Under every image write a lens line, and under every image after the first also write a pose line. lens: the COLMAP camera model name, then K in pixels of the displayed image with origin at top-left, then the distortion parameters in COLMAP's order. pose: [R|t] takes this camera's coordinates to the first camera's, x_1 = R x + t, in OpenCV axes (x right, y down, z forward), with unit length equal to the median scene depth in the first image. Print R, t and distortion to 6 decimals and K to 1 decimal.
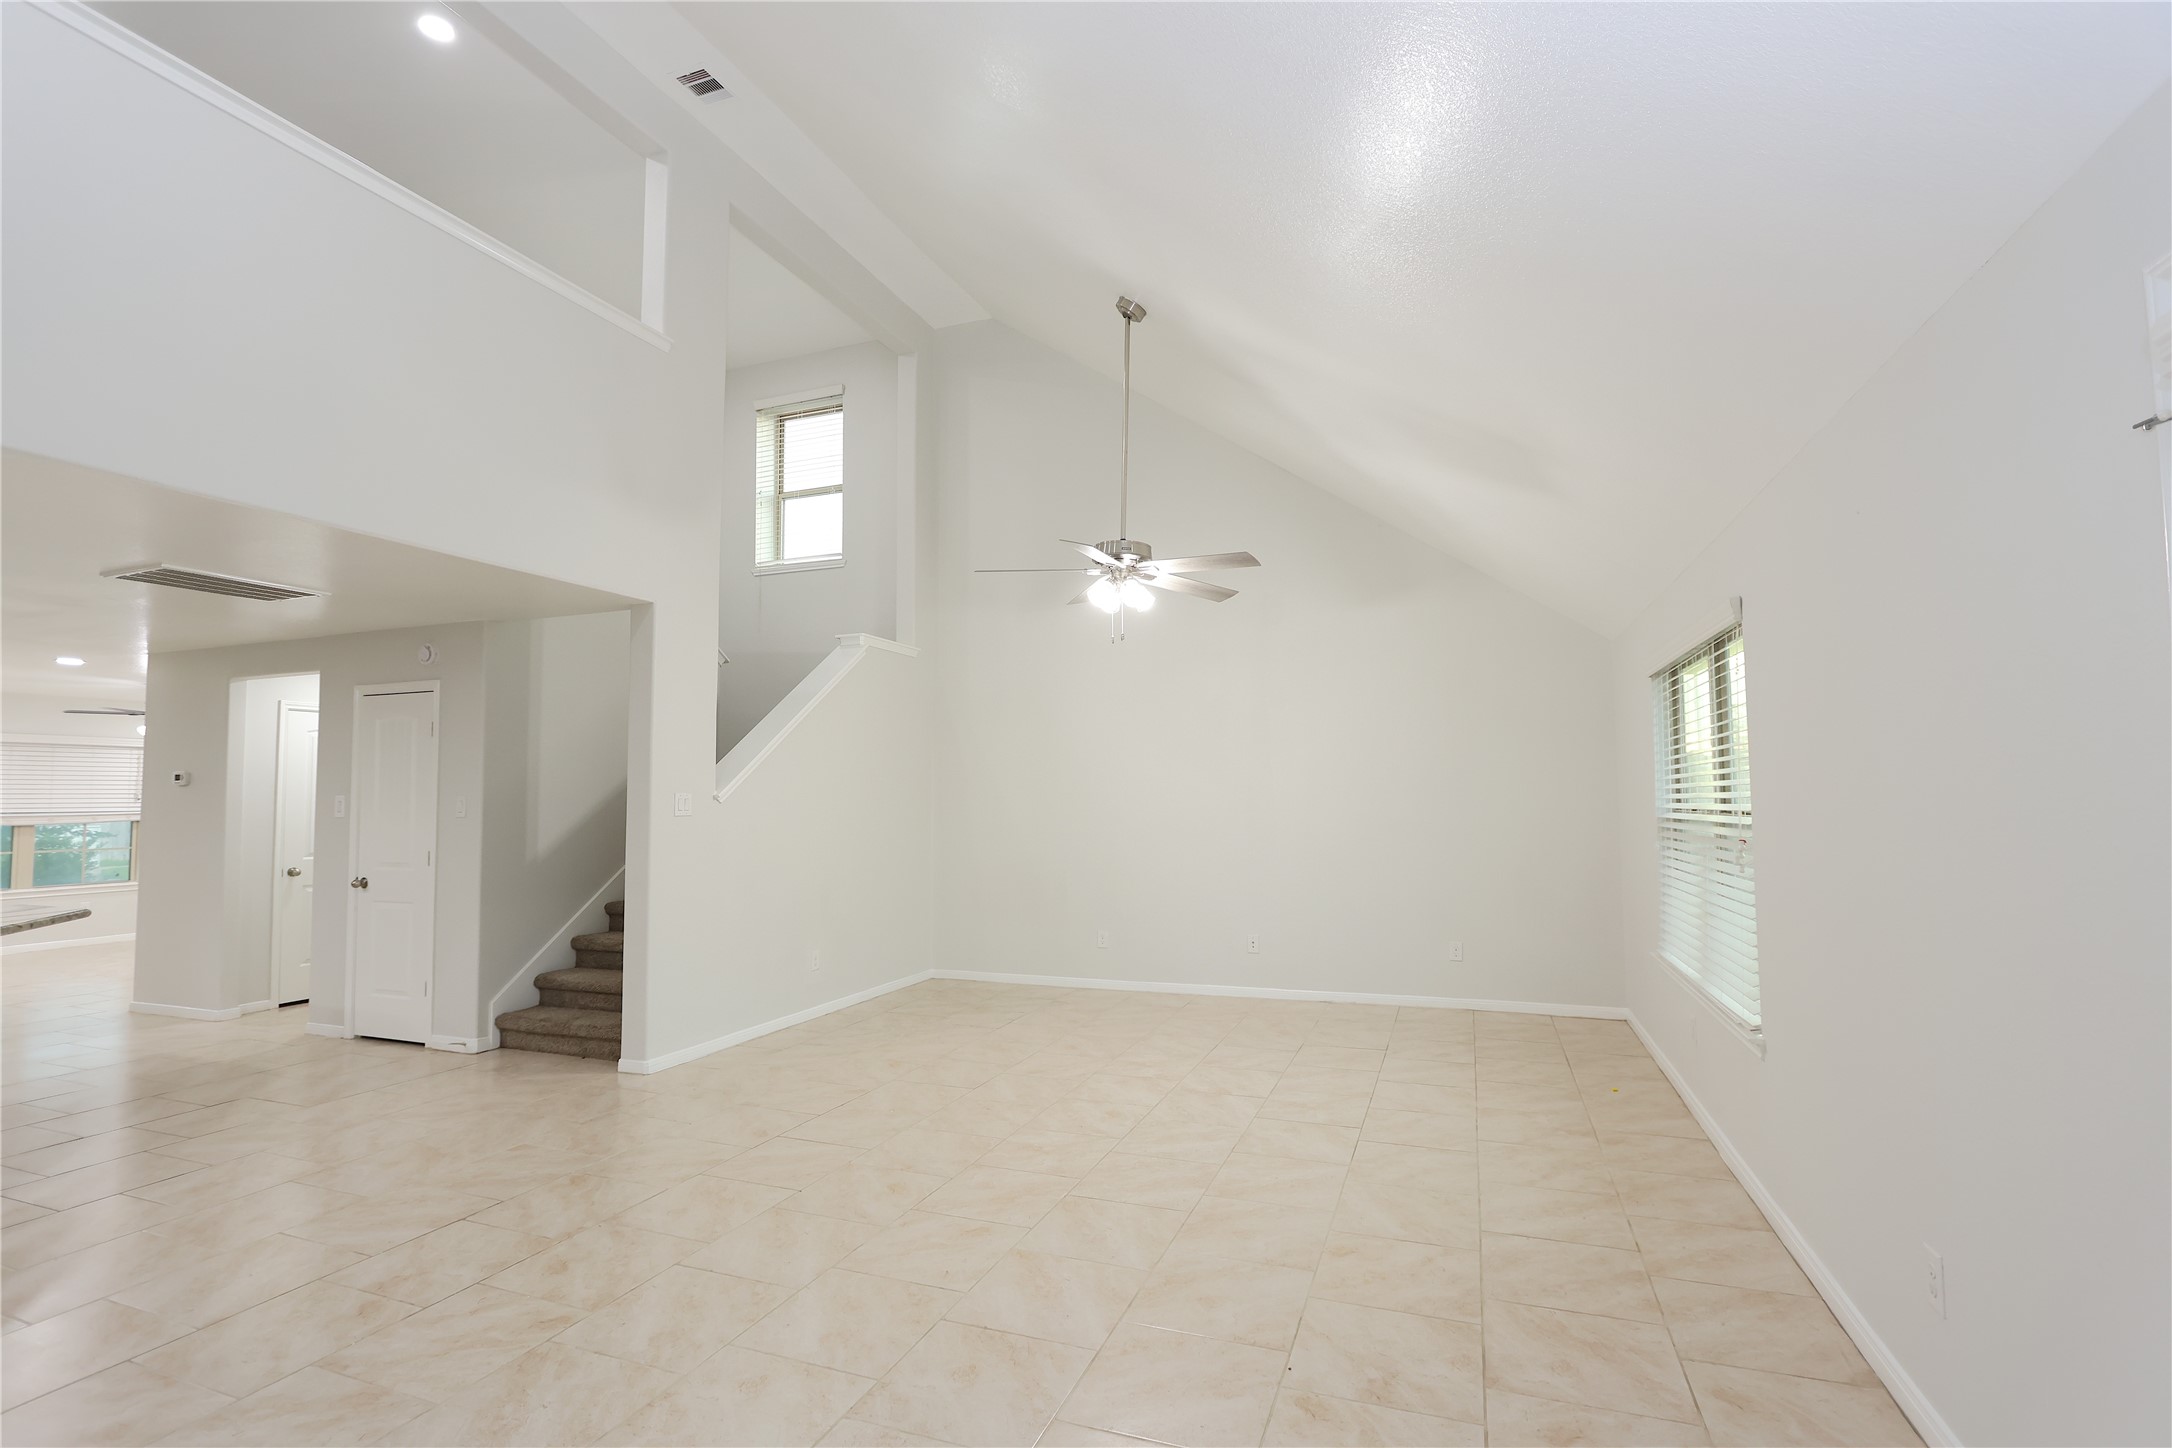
lens RADIAL K [[990.6, 0, 1078.8], [0, 990.6, 730.1], [0, 0, 1]] dist [-0.017020, 0.002353]
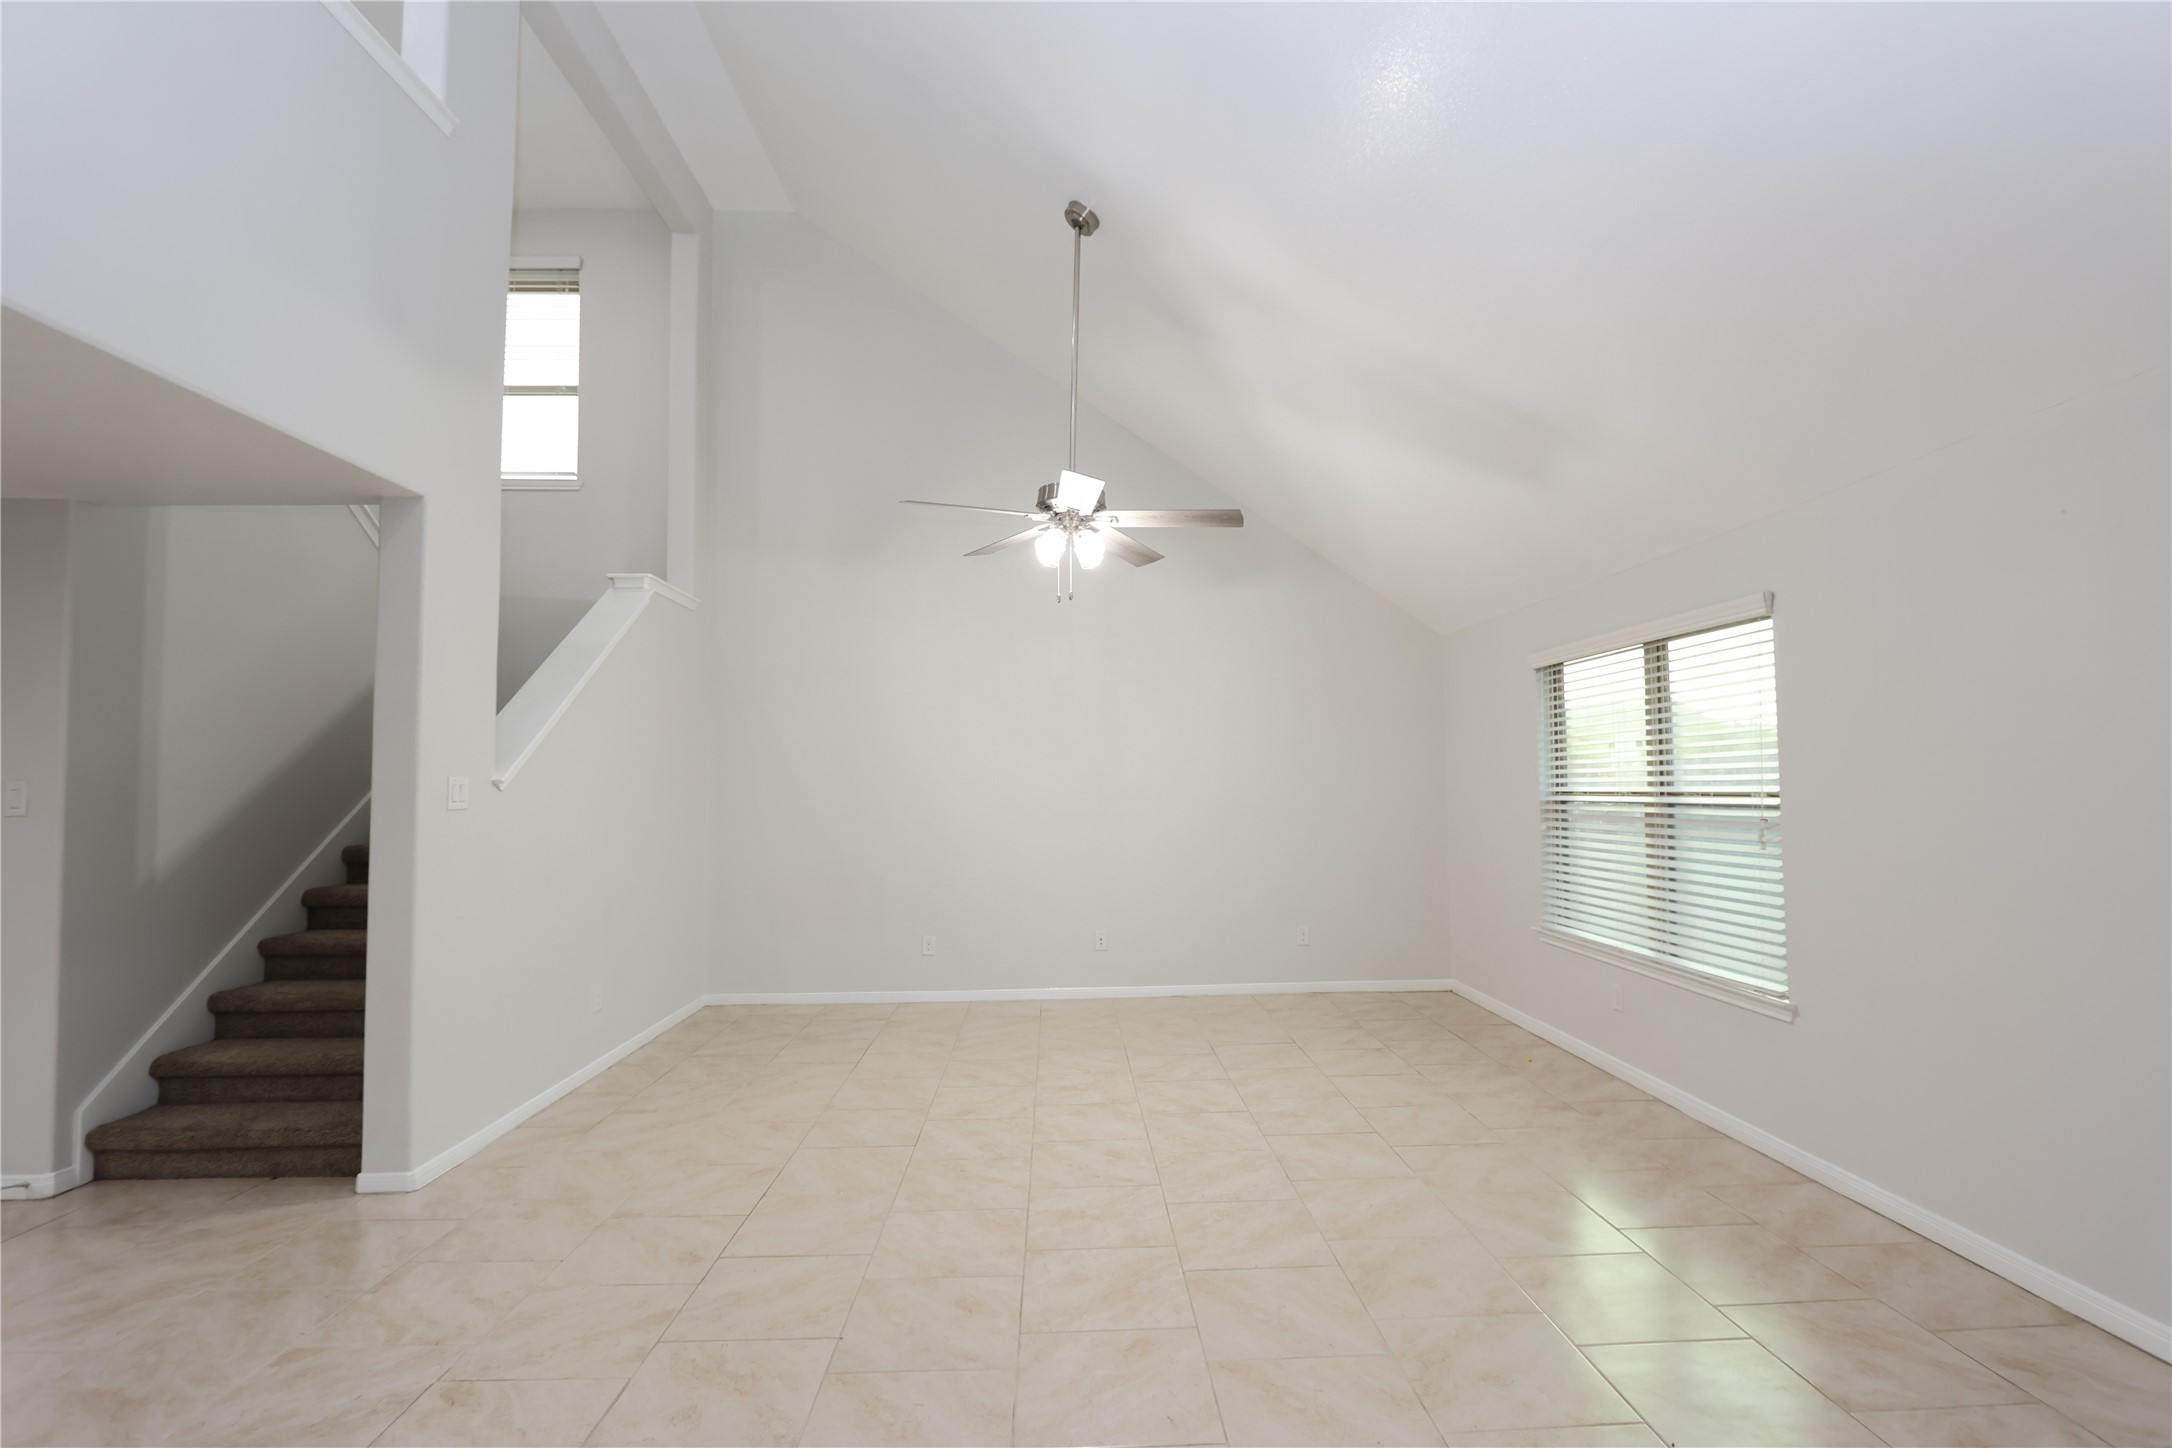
lens RADIAL K [[990.6, 0, 1089.6], [0, 990.6, 730.9], [0, 0, 1]] dist [-0.017020, 0.002353]
pose [[0.919839, 0.019970, 0.391788, -0.268760], [-0.024281, 0.999687, 0.006051, 0.016973], [-0.391544, -0.015079, 0.920036, 0.193899]]
